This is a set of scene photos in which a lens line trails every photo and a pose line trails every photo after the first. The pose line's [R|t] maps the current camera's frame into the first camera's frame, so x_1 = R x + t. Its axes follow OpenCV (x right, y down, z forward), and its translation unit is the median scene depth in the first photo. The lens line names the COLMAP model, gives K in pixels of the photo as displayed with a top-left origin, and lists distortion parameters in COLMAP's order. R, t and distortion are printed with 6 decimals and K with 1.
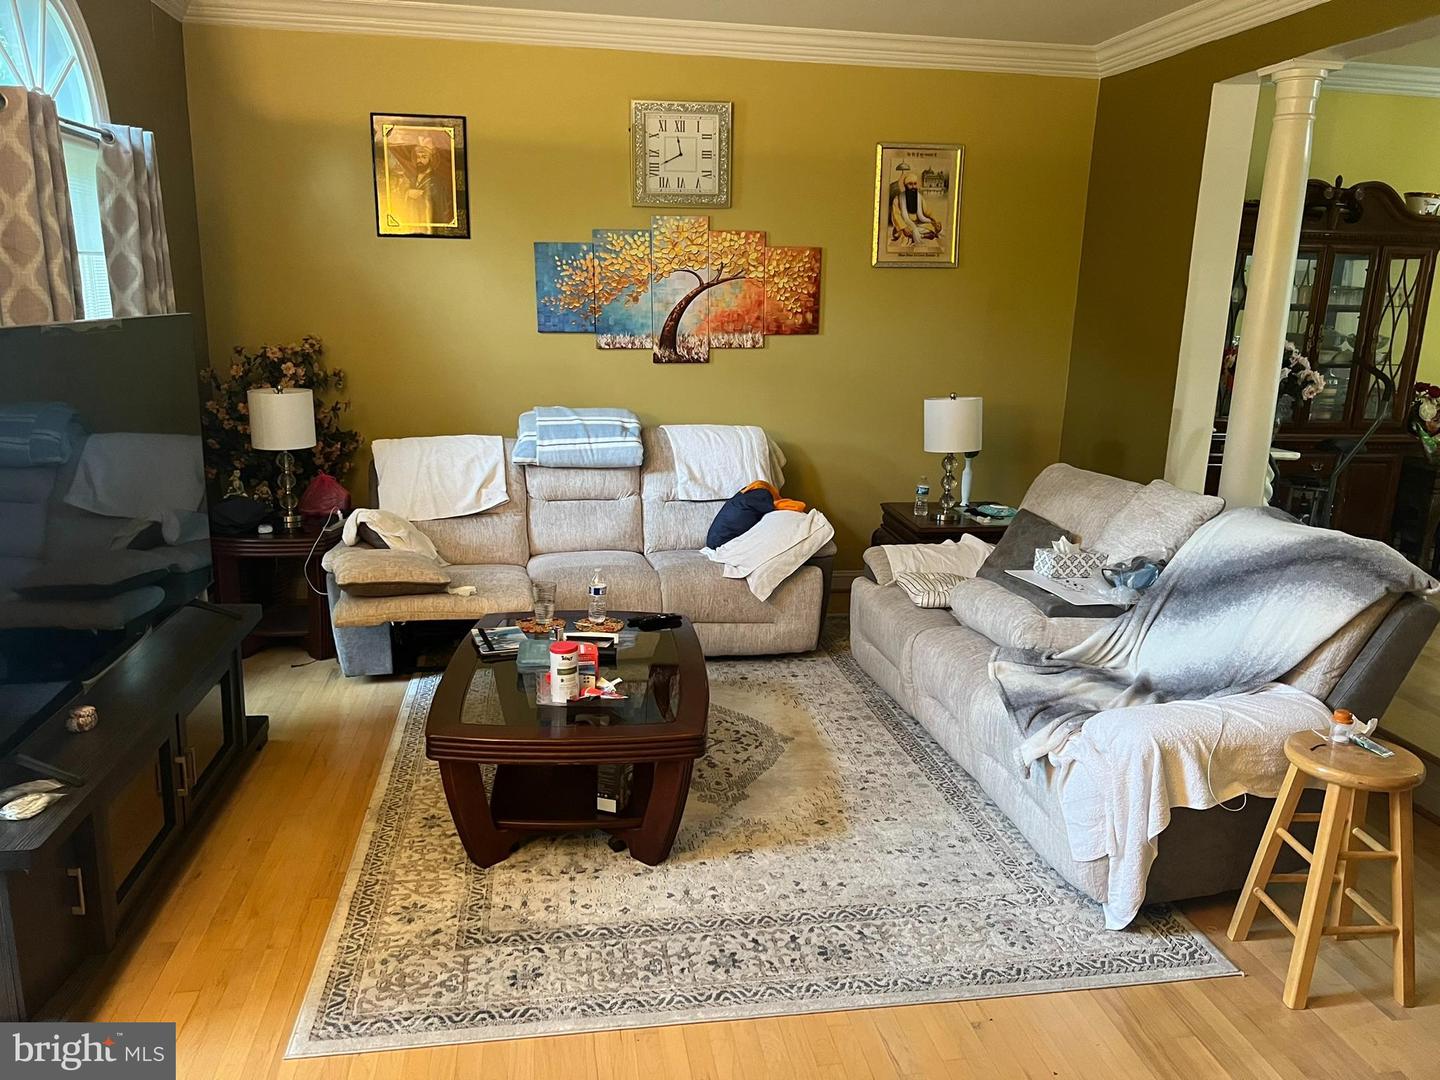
lens RADIAL K [[1093.2, 0, 728.5], [0, 1093.2, 548.6], [0, 0, 1]] dist [0.056184, -0.062823]
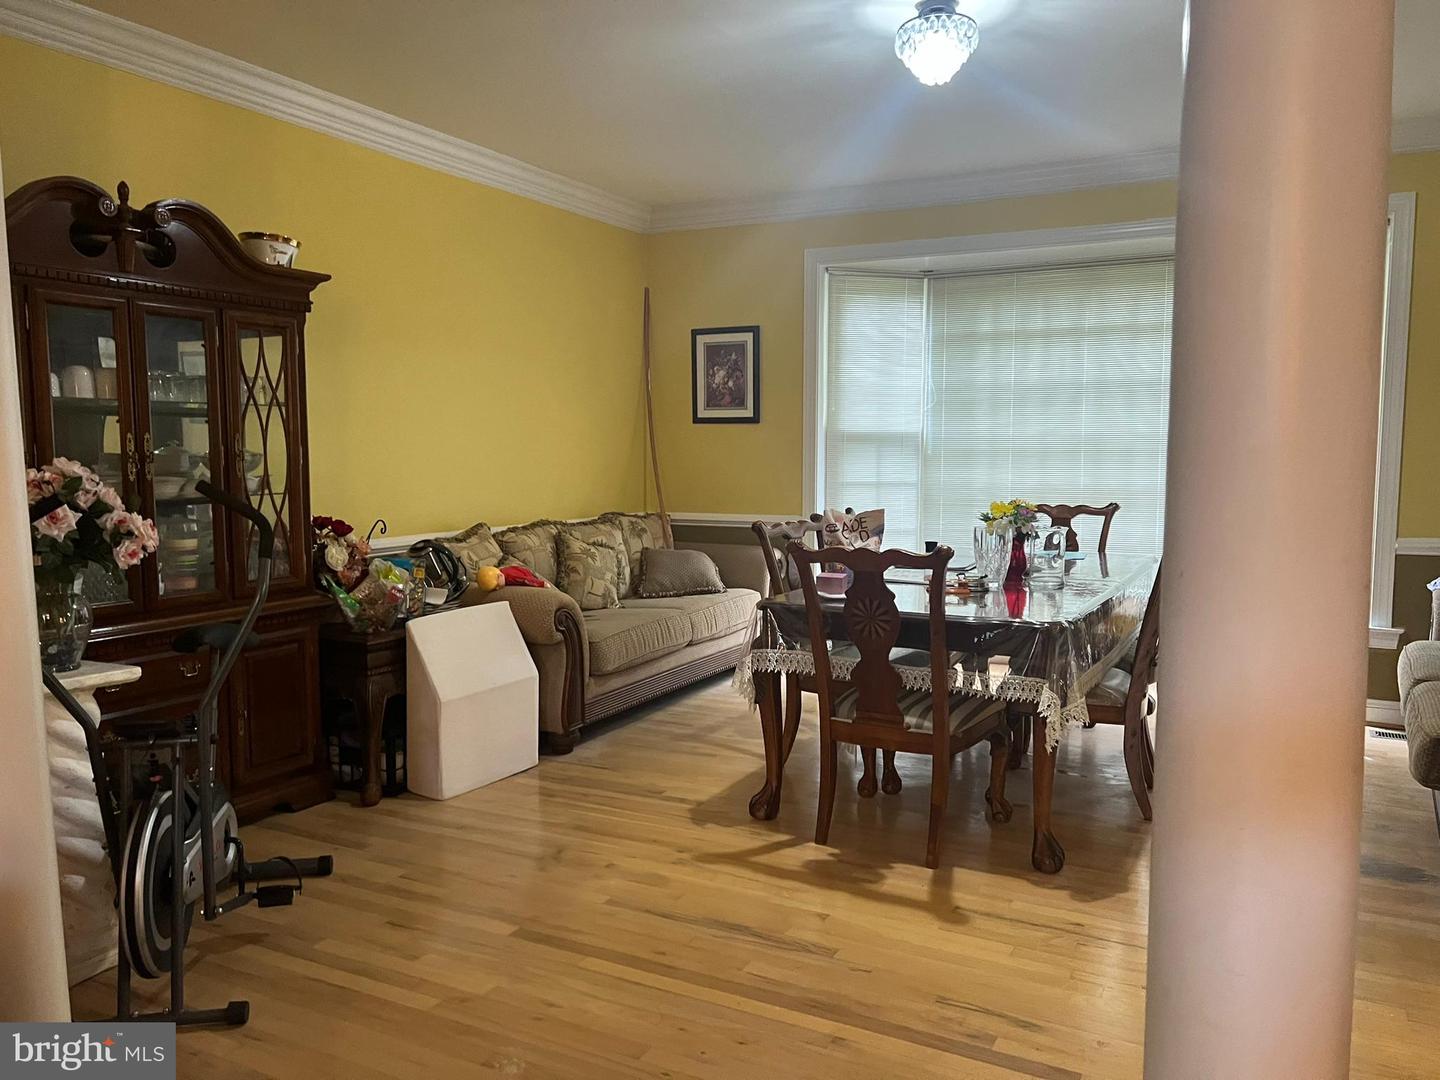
lens RADIAL K [[1093.2, 0, 728.5], [0, 1093.2, 548.6], [0, 0, 1]] dist [0.056184, -0.062823]
pose [[0.609587, -0.105249, 0.785701, 0.257137], [0.205054, 0.978349, -0.028036, -0.063483], [-0.765739, 0.178202, 0.617970, 0.411812]]
